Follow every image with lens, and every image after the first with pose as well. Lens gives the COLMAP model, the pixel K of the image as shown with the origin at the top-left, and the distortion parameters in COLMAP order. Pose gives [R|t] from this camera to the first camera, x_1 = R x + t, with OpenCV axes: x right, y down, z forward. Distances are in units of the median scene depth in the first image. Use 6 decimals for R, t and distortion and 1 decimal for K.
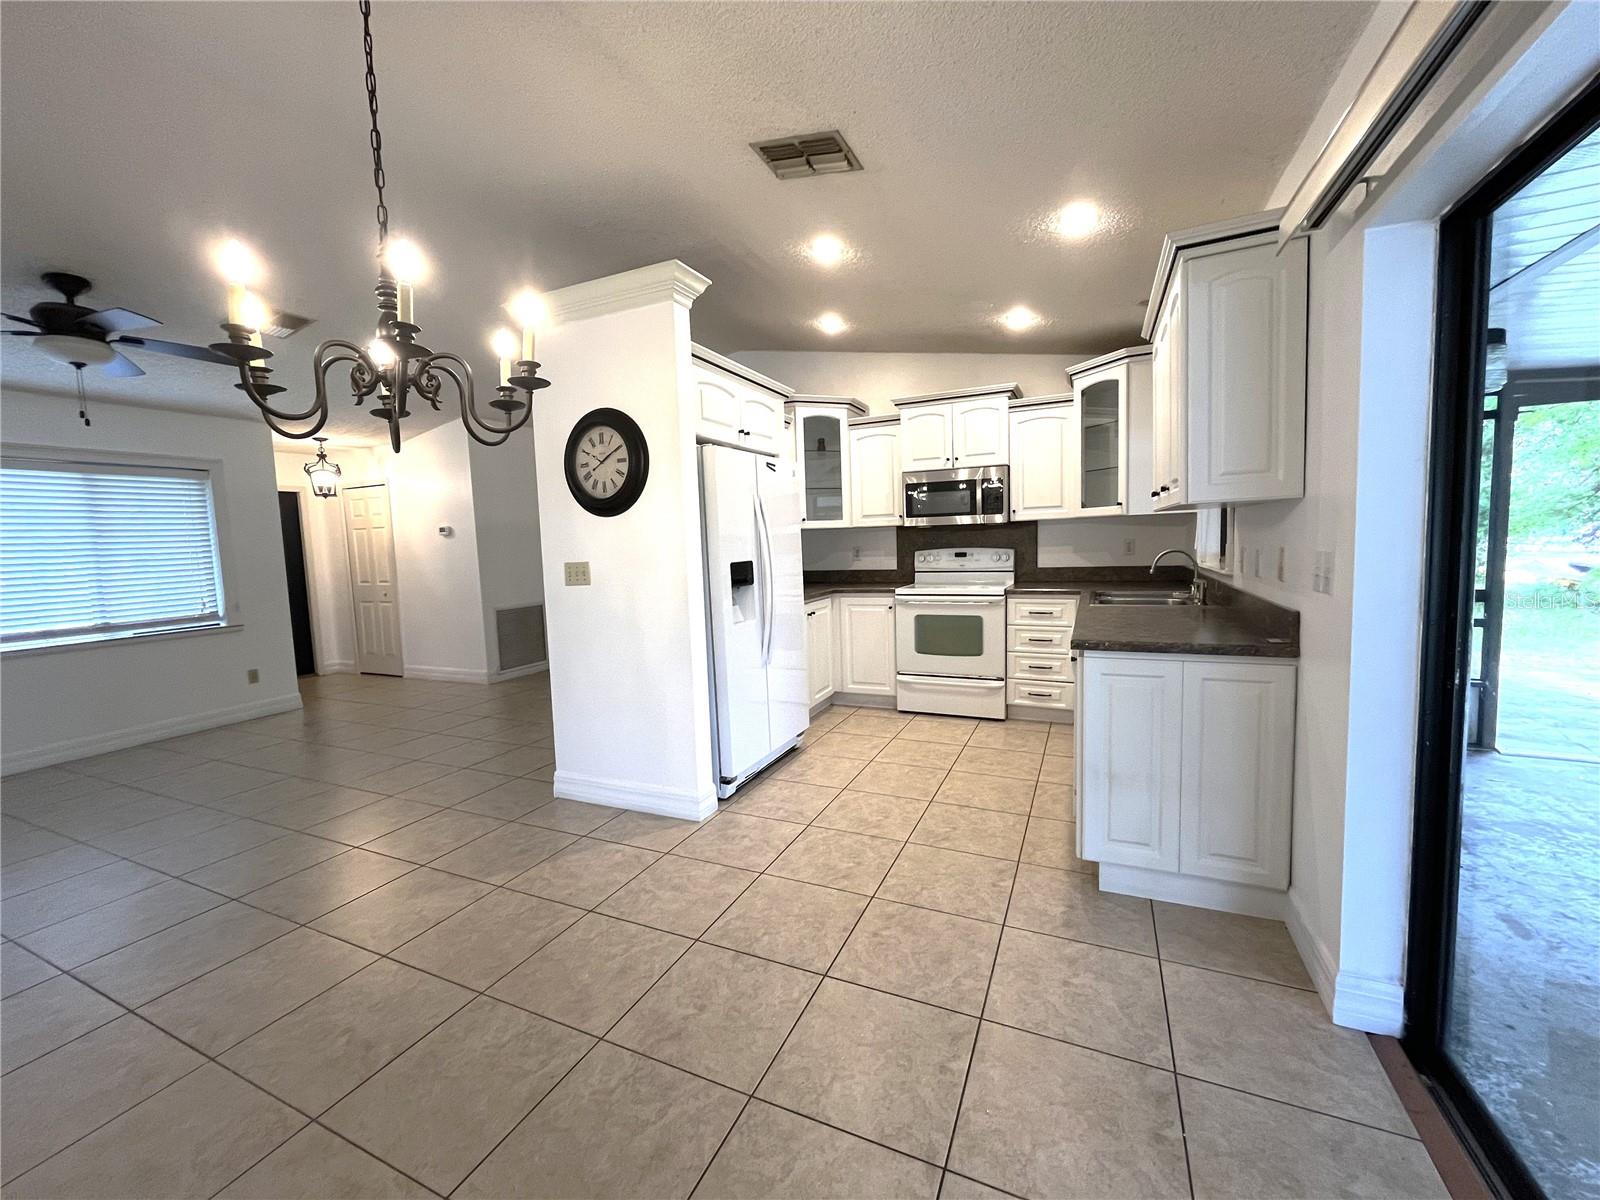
lens RADIAL K [[644.5, 0, 796.0], [0, 644.5, 595.6], [0, 0, 1]] dist [-0.002609, -0.000264]
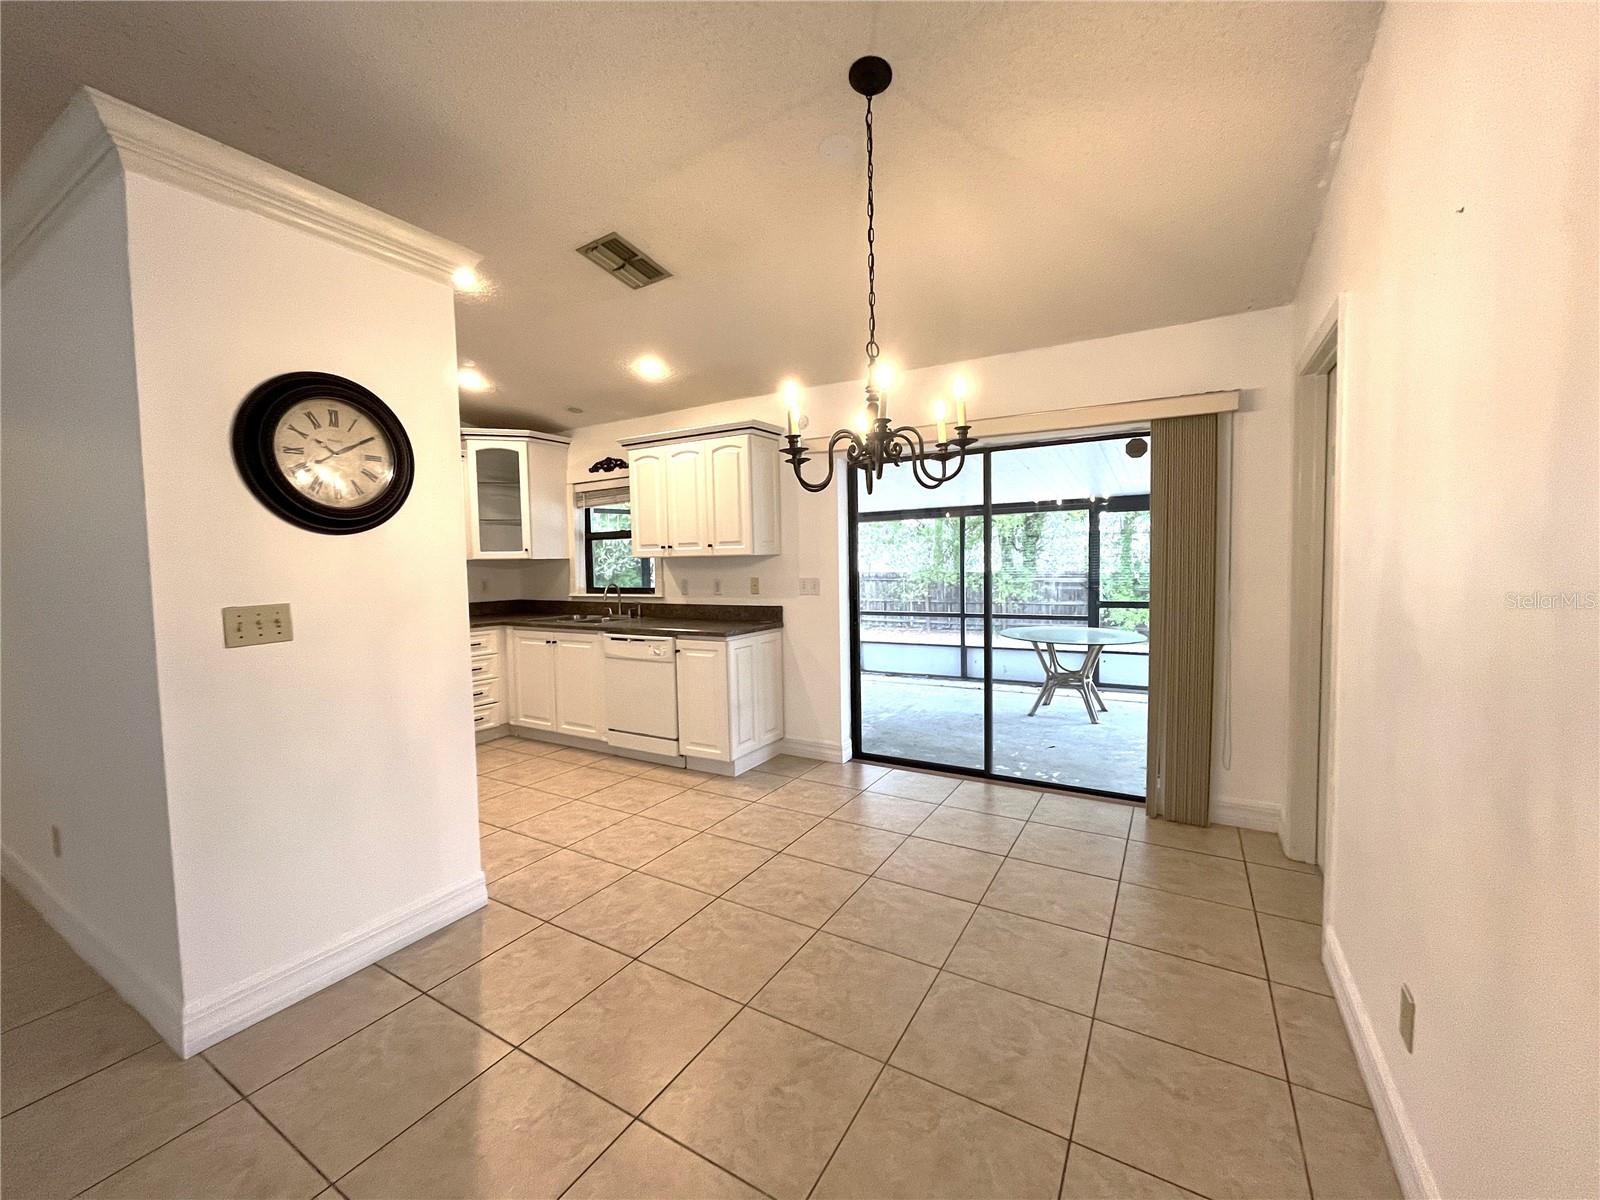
lens RADIAL K [[644.5, 0, 796.0], [0, 644.5, 595.6], [0, 0, 1]] dist [-0.002609, -0.000264]
pose [[0.101965, -0.020578, 0.994575, -0.647370], [0.099424, 0.994991, 0.010394, -0.013070], [-0.989807, 0.097825, 0.103501, 0.328506]]
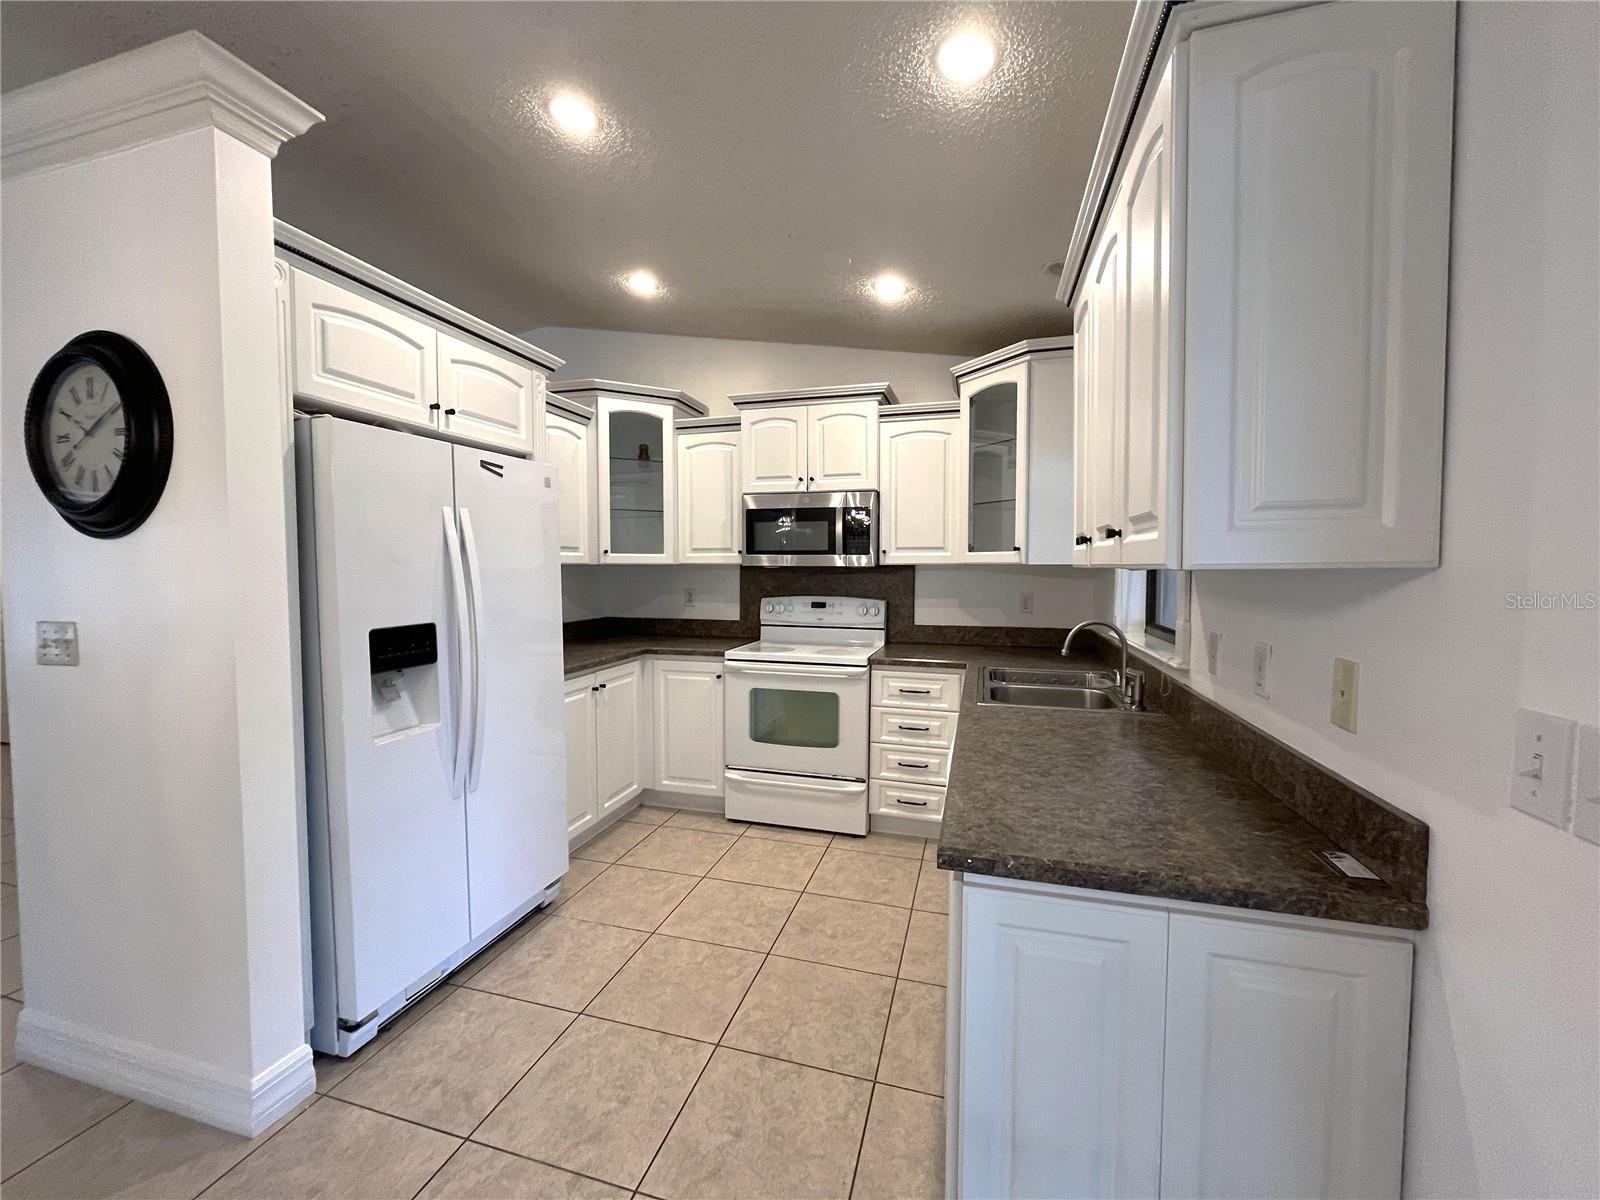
lens RADIAL K [[644.5, 0, 796.0], [0, 644.5, 595.6], [0, 0, 1]] dist [-0.002609, -0.000264]
pose [[0.988096, 0.028696, 0.151139, 0.130410], [-0.022401, 0.998816, -0.043190, -0.047298], [-0.152200, 0.039291, 0.987568, 0.285894]]
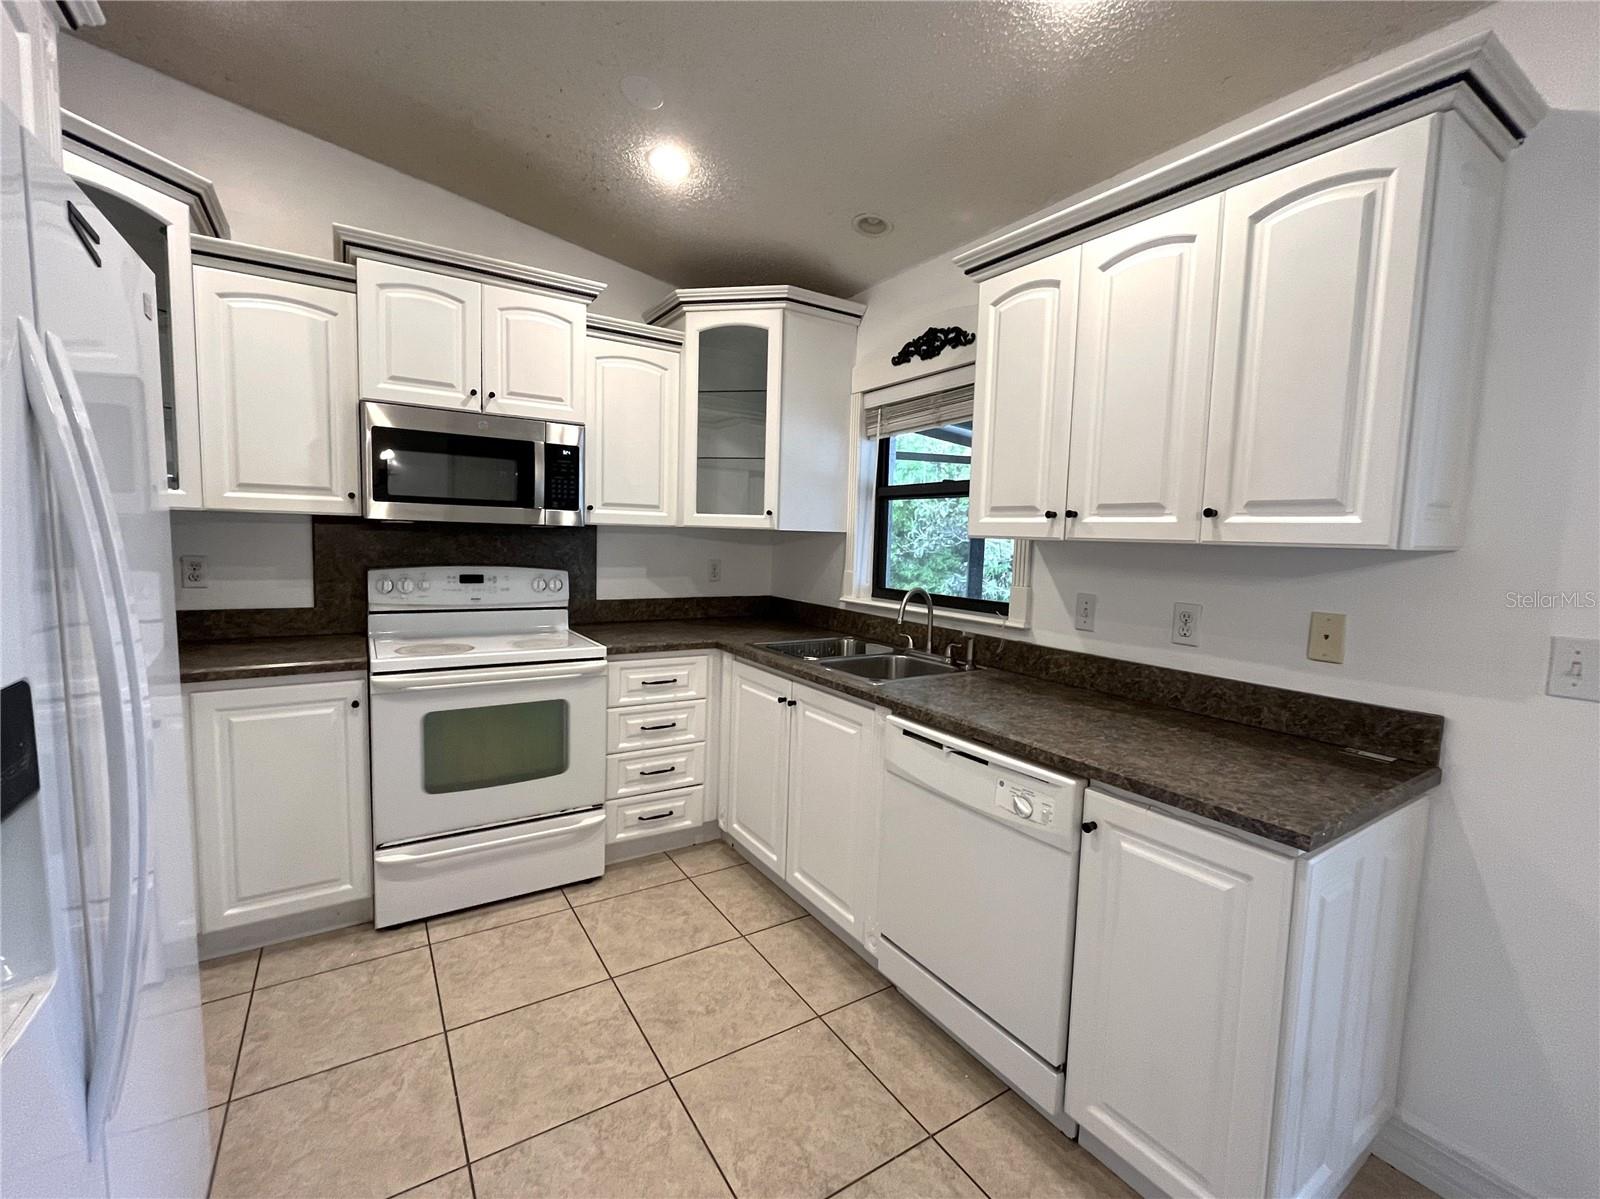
lens RADIAL K [[682.9, 0, 794.0], [0, 682.9, 594.6], [0, 0, 1]] dist [-0.002836, -0.000276]
pose [[0.536281, -0.021798, 0.843758, -0.089790], [0.022478, 0.999681, 0.011540, -0.058854], [-0.843740, 0.012777, 0.536600, 0.545185]]
